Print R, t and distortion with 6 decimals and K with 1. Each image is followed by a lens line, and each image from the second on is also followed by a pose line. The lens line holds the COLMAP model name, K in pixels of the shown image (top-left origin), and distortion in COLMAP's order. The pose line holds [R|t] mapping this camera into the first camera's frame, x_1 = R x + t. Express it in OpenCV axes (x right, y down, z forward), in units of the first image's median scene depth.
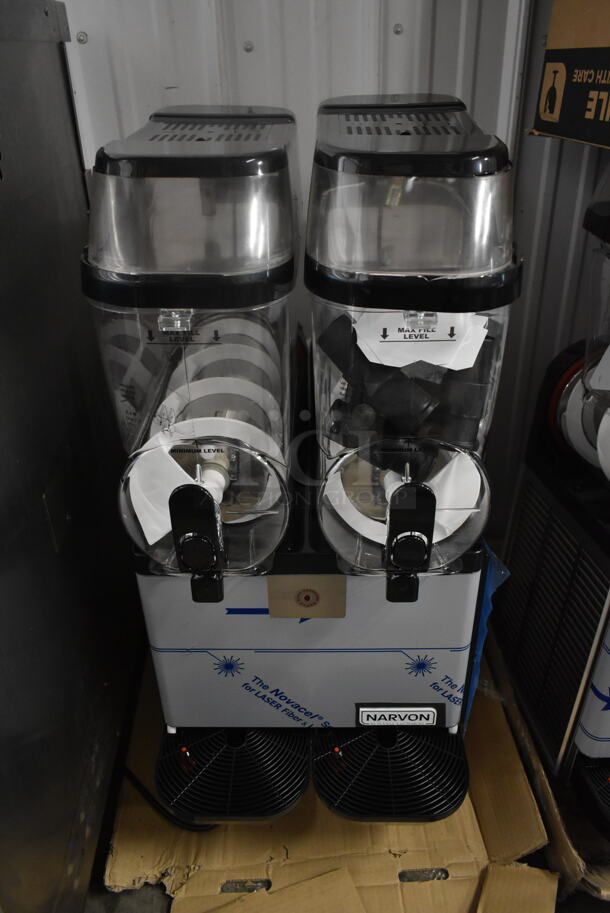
lens RADIAL K [[690.4, 0, 299.5], [0, 690.4, 455.7], [0, 0, 1]] dist [-0.017581, 0.008240]
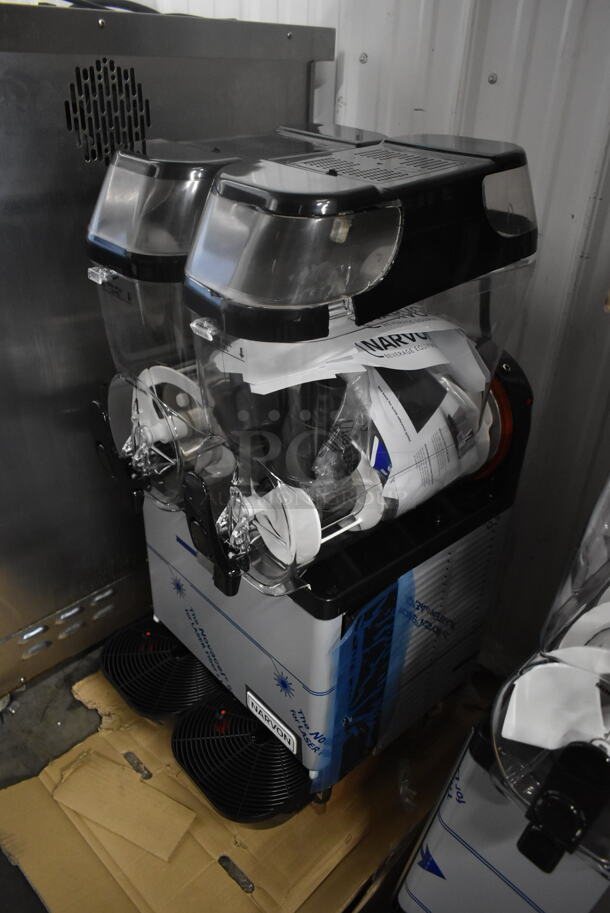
lens RADIAL K [[690.4, 0, 299.5], [0, 690.4, 455.7], [0, 0, 1]] dist [-0.017581, 0.008240]
pose [[0.685184, 0.412077, -0.600596, 0.642575], [-0.418379, 0.897639, 0.138579, -0.143807], [0.596224, 0.156325, 0.787452, 0.153215]]
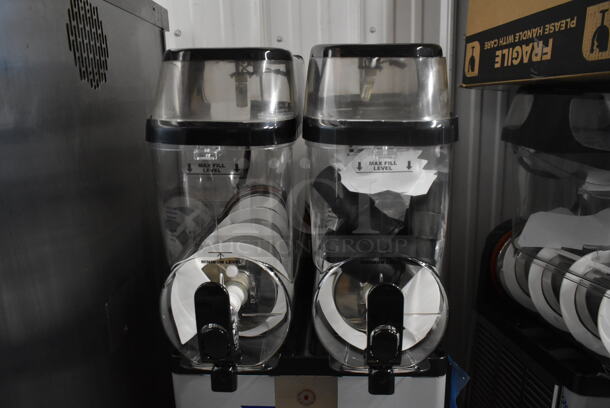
lens RADIAL K [[461.3, 0, 305.0], [0, 461.3, 204.0], [0, 0, 1]] dist [-0.017581, 0.008240]
pose [[0.999333, 0.009288, -0.035322, 0.031849], [-0.019295, 0.955400, -0.294683, 0.107043], [0.031009, 0.295168, 0.954942, 0.097401]]
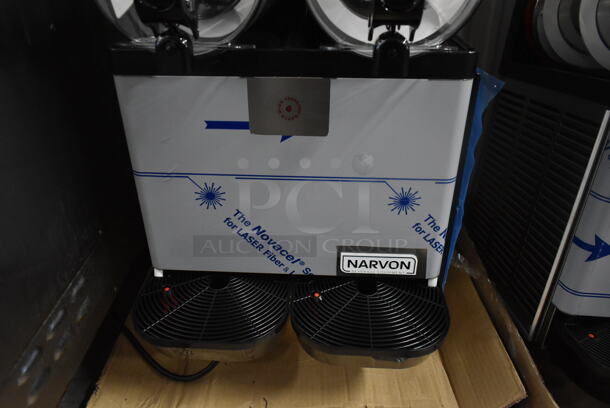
lens RADIAL K [[461.3, 0, 305.0], [0, 461.3, 204.0], [0, 0, 1]] dist [-0.017581, 0.008240]
pose [[0.999052, 0.038200, -0.020886, 0.047237], [-0.038751, 0.998894, -0.026636, 0.321498], [0.019846, 0.027420, 0.999427, 0.329777]]
